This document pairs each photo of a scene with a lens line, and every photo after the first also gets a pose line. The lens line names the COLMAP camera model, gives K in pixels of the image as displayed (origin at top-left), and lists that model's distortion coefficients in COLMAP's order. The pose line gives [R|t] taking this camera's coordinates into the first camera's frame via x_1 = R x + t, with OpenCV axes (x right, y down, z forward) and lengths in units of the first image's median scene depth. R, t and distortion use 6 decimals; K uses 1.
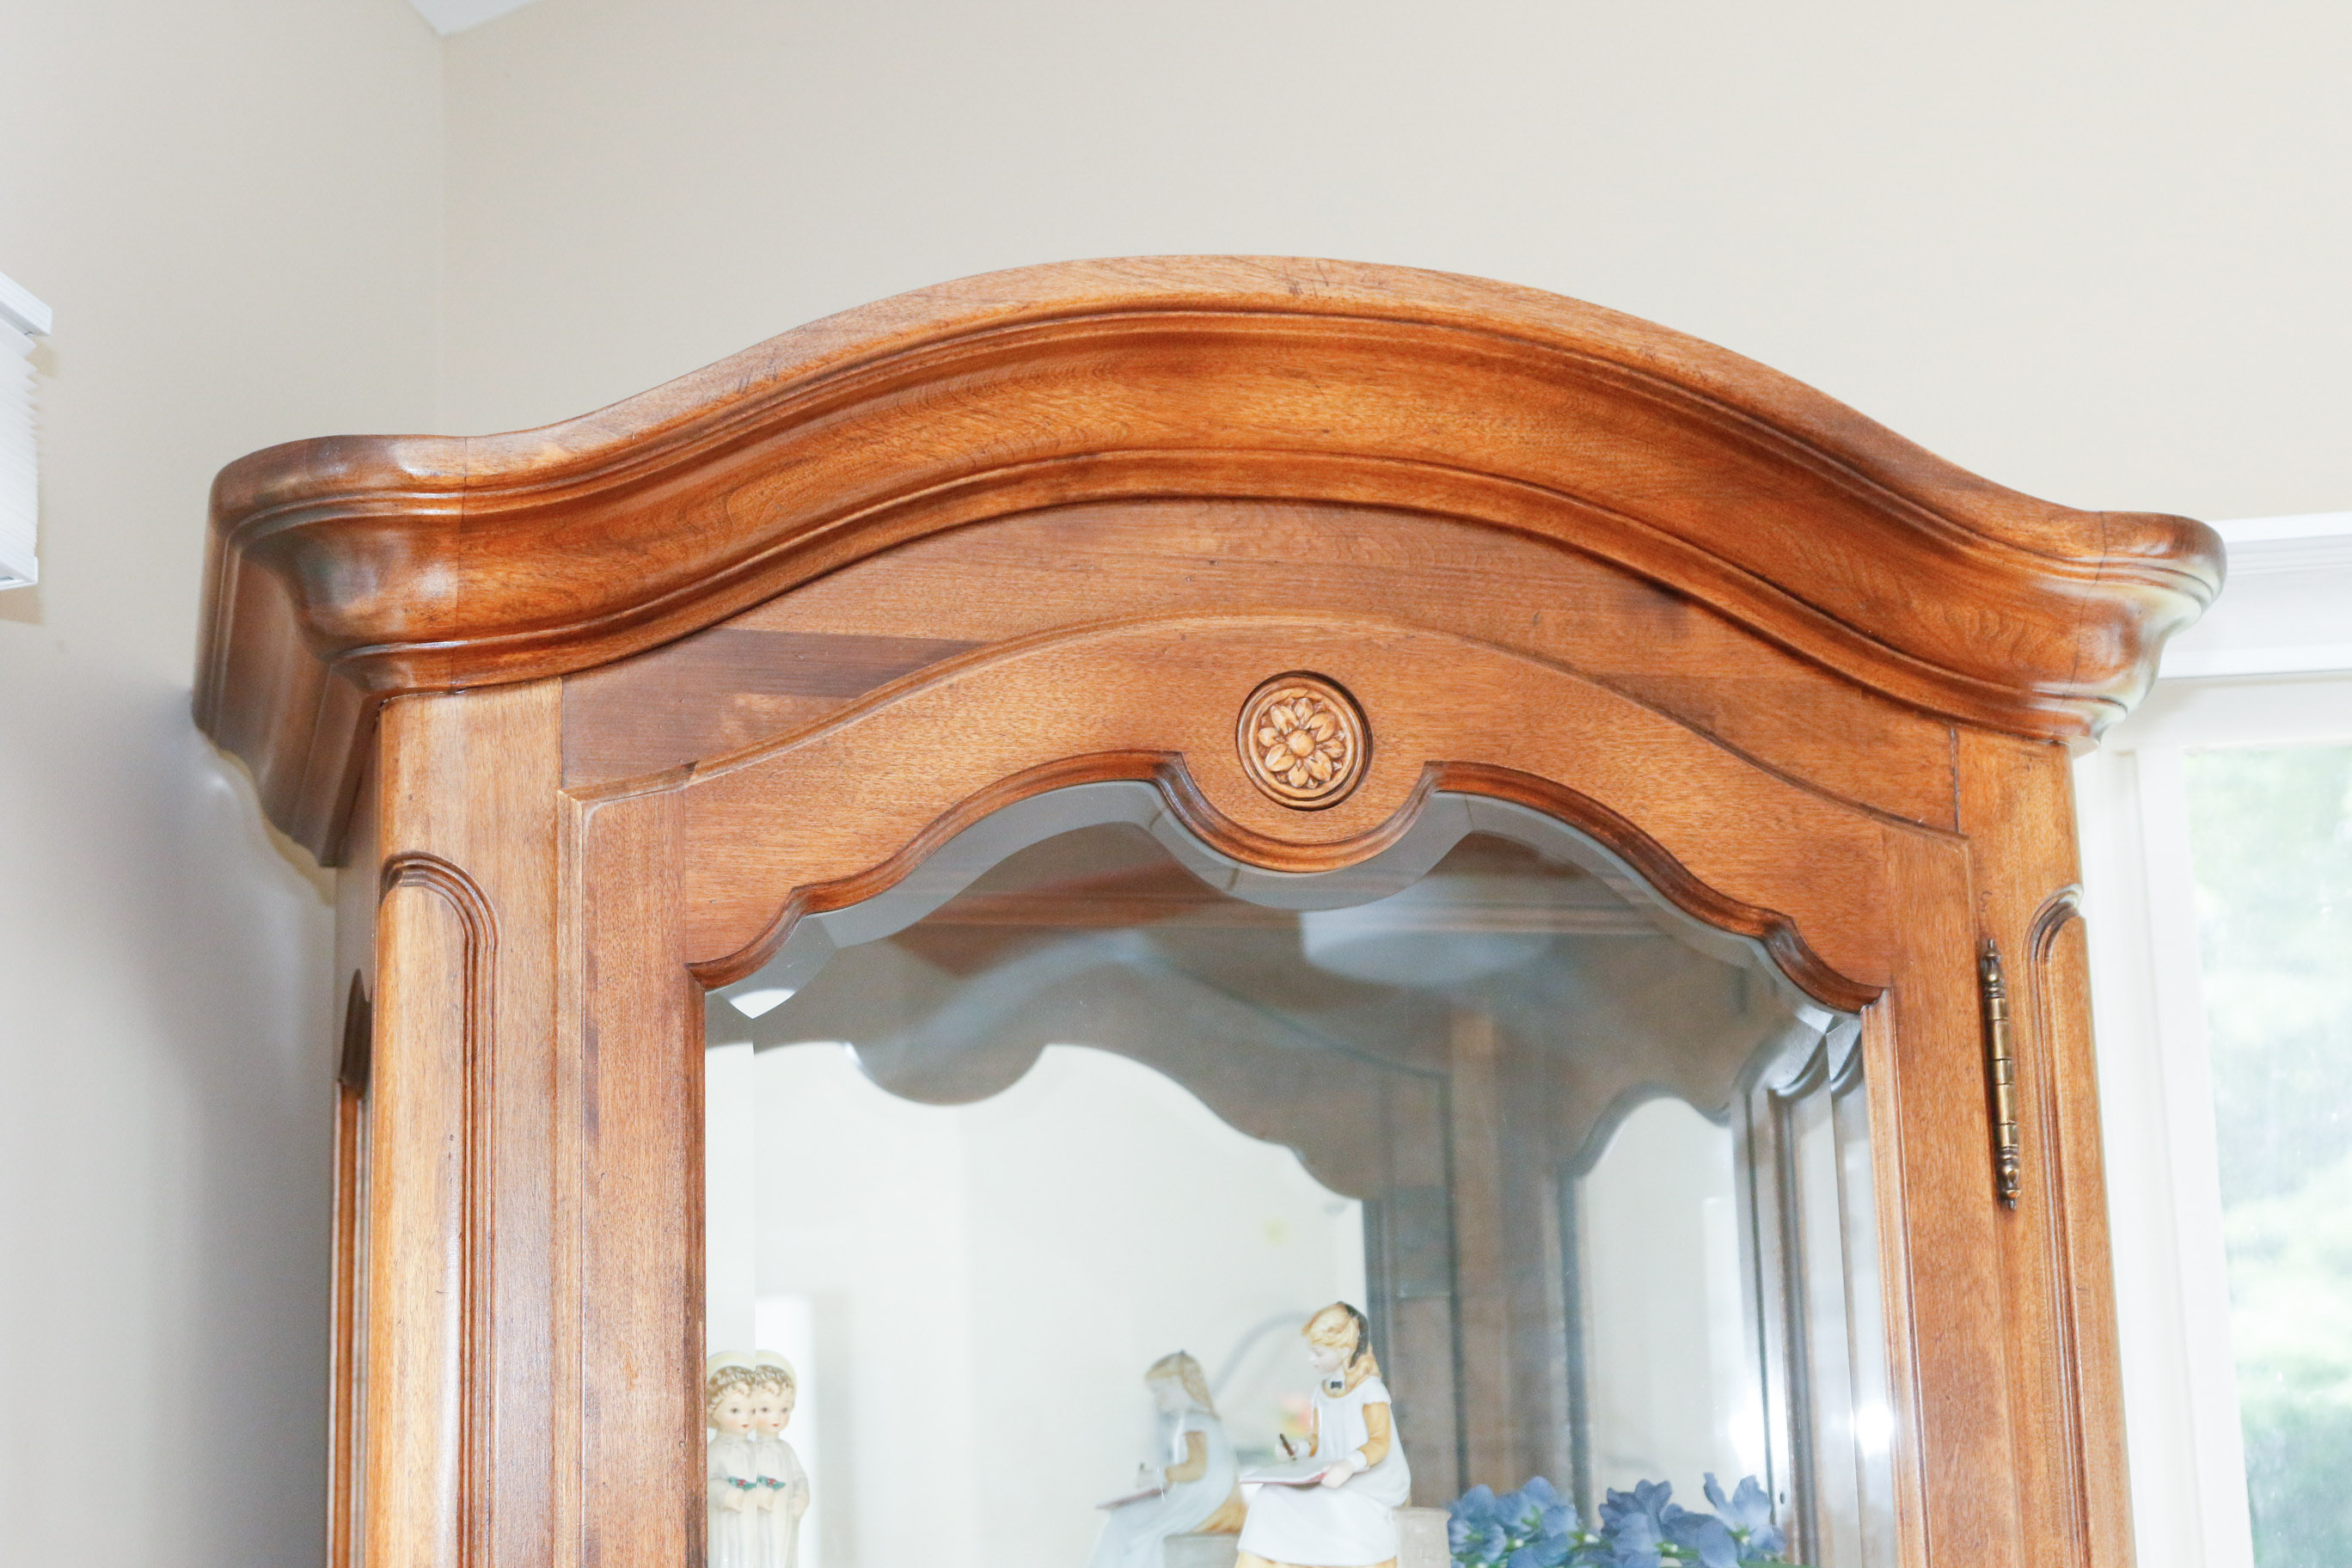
lens RADIAL K [[4207.4, 0, 1176.0], [0, 4207.4, 784.0], [0, 0, 1]] dist [0.005443, -0.041974]
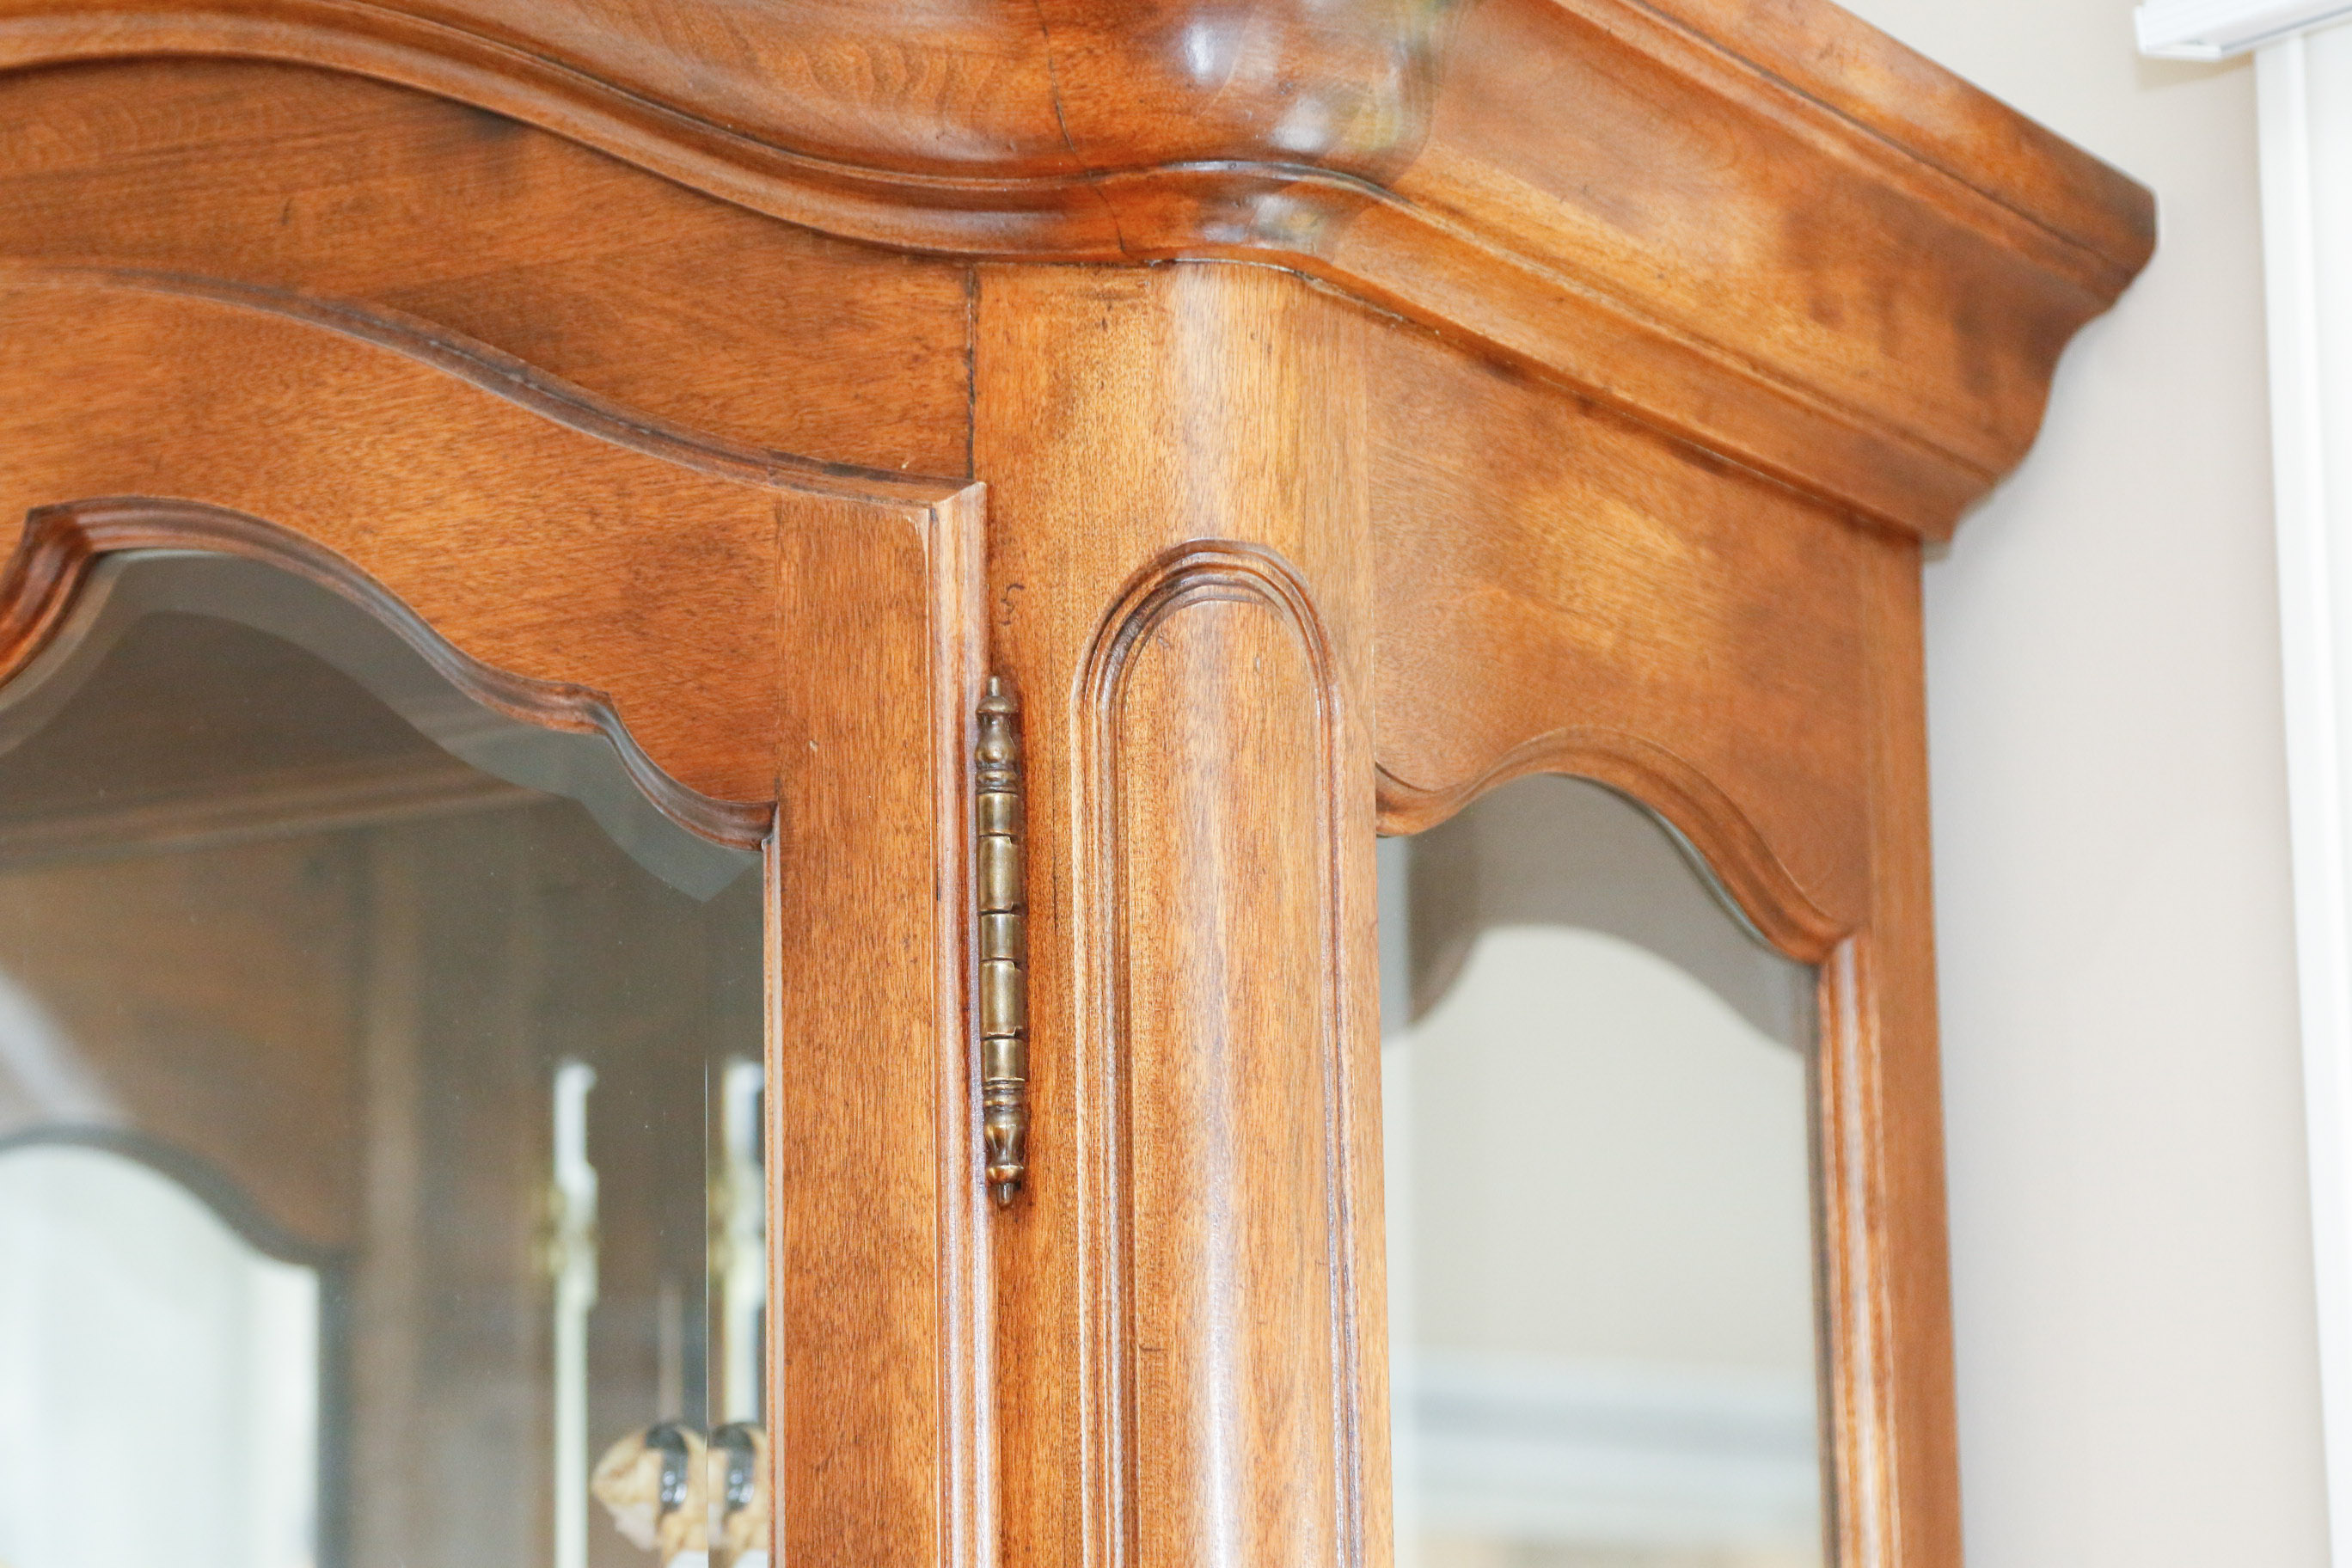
lens RADIAL K [[6836.4, 0, 1176.0], [0, 6836.4, 784.0], [0, 0, 1]] dist [0.277169, 0.548347]
pose [[0.703677, -0.108486, -0.702189, 0.801761], [0.148534, 0.988900, -0.003934, 0.056832], [0.694821, -0.101531, 0.711980, 0.425628]]
